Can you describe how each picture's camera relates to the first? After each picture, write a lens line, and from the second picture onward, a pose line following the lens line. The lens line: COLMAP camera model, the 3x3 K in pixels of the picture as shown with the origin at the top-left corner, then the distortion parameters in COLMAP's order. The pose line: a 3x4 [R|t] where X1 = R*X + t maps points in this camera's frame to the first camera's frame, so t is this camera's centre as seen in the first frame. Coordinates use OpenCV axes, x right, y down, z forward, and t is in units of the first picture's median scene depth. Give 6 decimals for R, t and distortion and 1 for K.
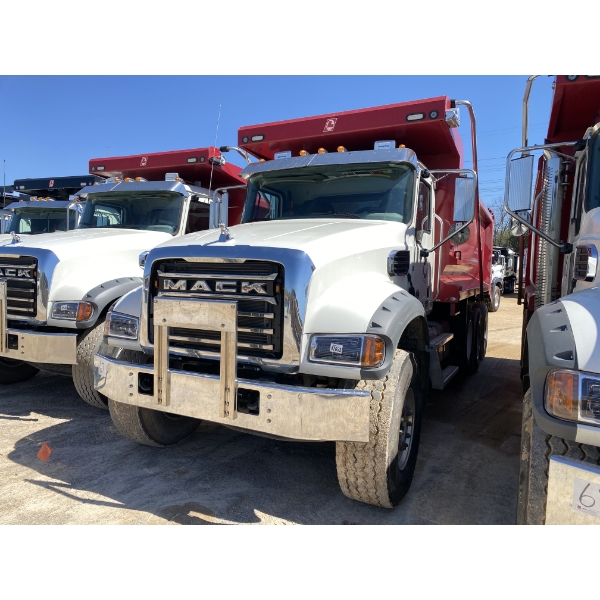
lens RADIAL K [[462.8, 0, 301.6], [0, 462.8, 304.3], [0, 0, 1]] dist [0.042741, -0.027003]
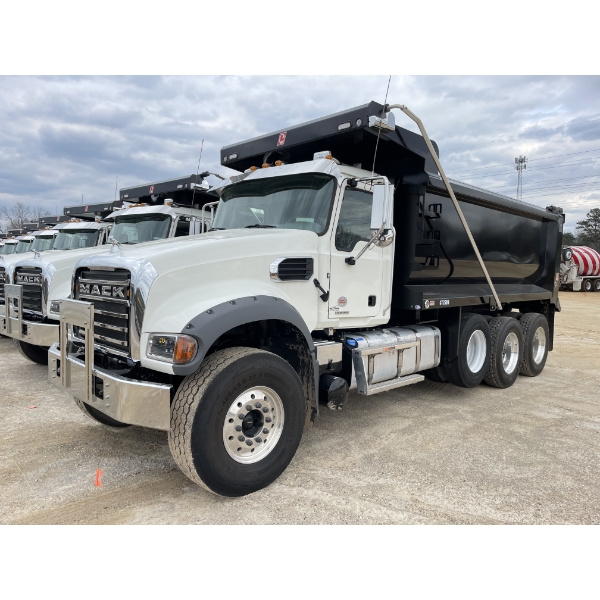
lens RADIAL K [[462.8, 0, 286.6], [0, 462.8, 307.0], [0, 0, 1]] dist [0.042741, -0.027003]
pose [[0.946287, 0.022950, -0.322511, 0.671096], [-0.026009, 0.999648, -0.005180, -0.001810], [0.322279, 0.013290, 0.946552, 0.024670]]
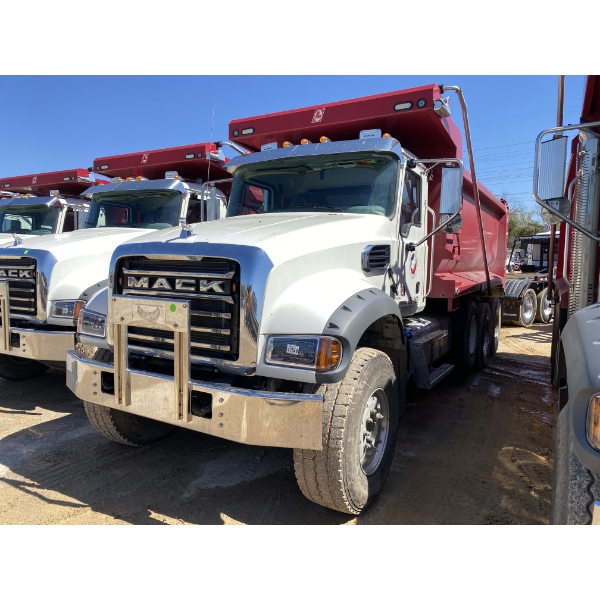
lens RADIAL K [[462.8, 0, 296.5], [0, 462.8, 303.5], [0, 0, 1]] dist [0.042741, -0.027003]
pose [[0.997442, 0.001669, -0.071460, 0.140284], [-0.001083, 0.999965, 0.008243, -0.007088], [0.071472, -0.008144, 0.997409, 0.052215]]
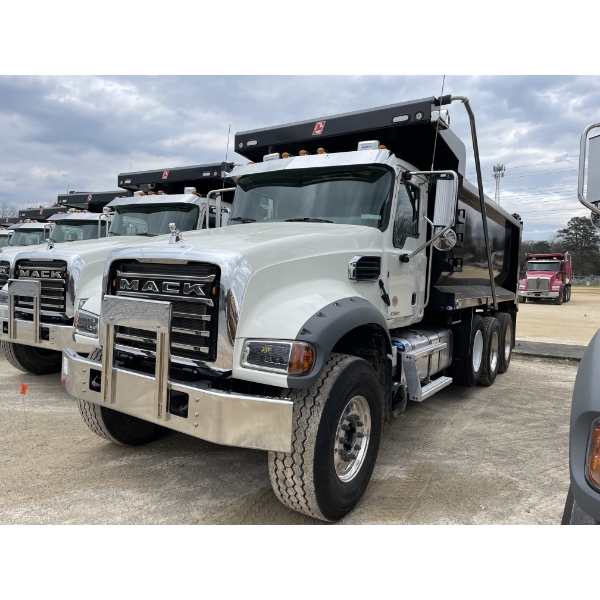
lens RADIAL K [[462.8, 0, 292.3], [0, 462.8, 300.9], [0, 0, 1]] dist [0.042741, -0.027003]
pose [[0.991466, 0.028493, -0.127216, 0.229585], [-0.031337, 0.999300, -0.020417, 0.004035], [0.126545, 0.024230, 0.991665, 0.041502]]
